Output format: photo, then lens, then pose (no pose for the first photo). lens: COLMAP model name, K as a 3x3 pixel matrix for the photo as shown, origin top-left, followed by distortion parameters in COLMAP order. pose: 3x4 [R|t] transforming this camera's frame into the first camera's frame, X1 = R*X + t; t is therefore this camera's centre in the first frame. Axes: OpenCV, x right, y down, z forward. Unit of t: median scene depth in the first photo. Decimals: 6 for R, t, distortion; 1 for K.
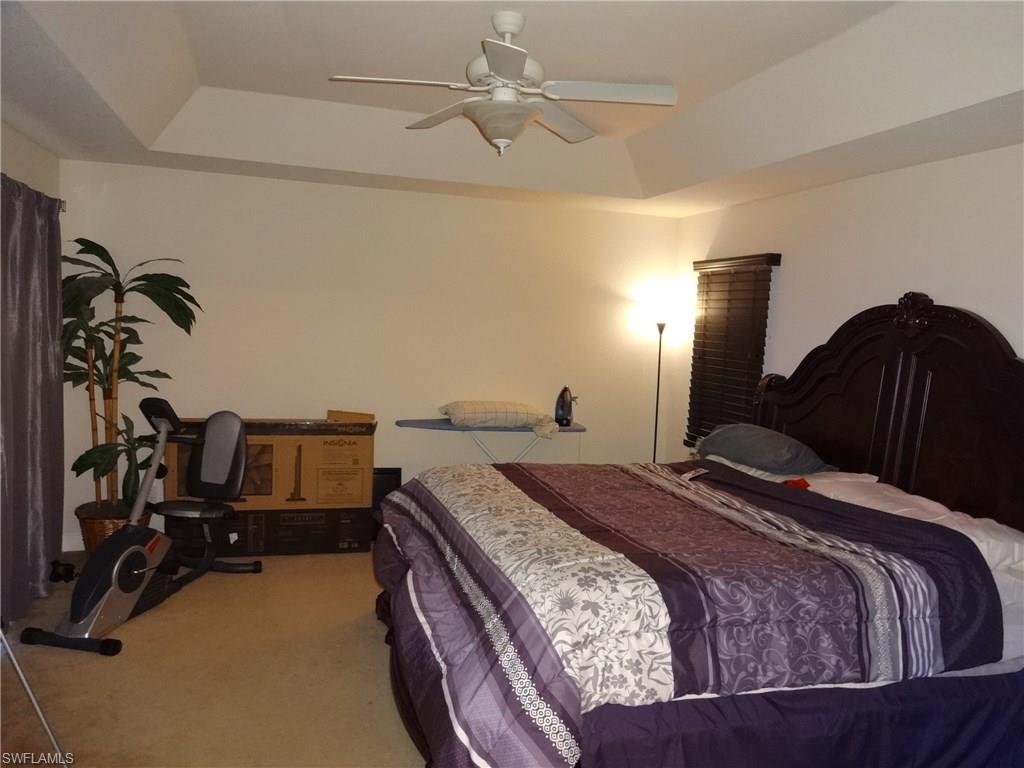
lens RADIAL K [[755.7, 0, 516.4], [0, 755.7, 385.8], [0, 0, 1]] dist [-0.008534, 0.010463]
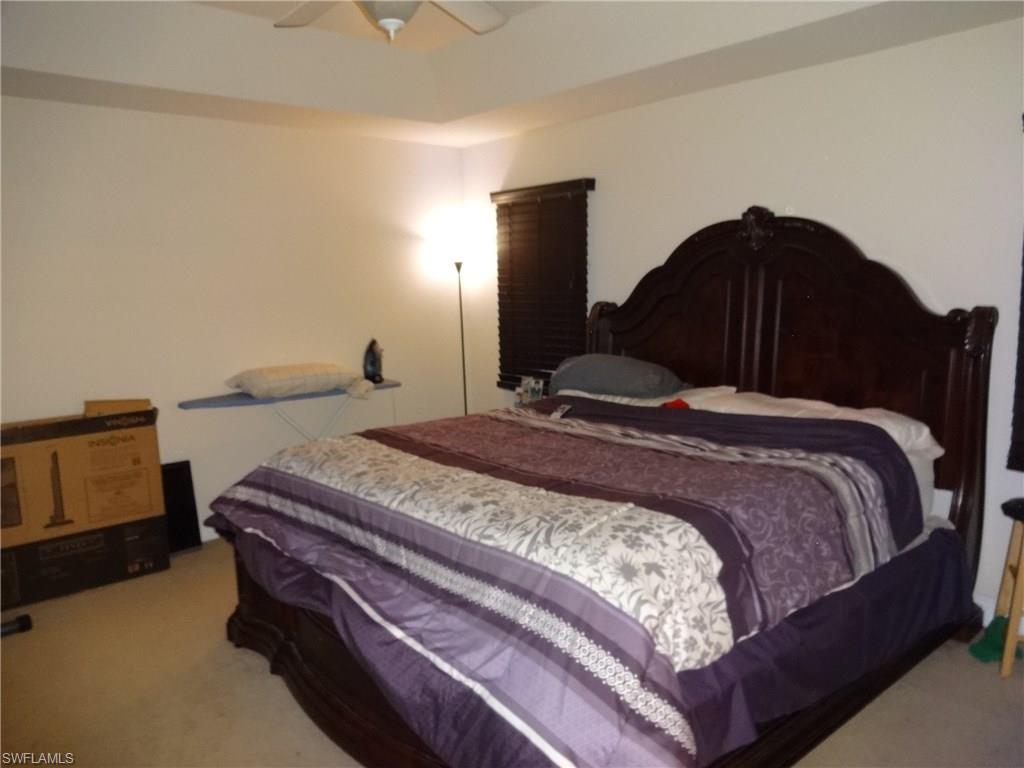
lens RADIAL K [[755.7, 0, 510.4], [0, 755.7, 384.1], [0, 0, 1]] dist [-0.008534, 0.010463]
pose [[0.909345, -0.129249, 0.395457, -0.213385], [0.106448, 0.991161, 0.079172, 0.000788], [-0.402195, -0.029899, 0.915066, 0.173430]]
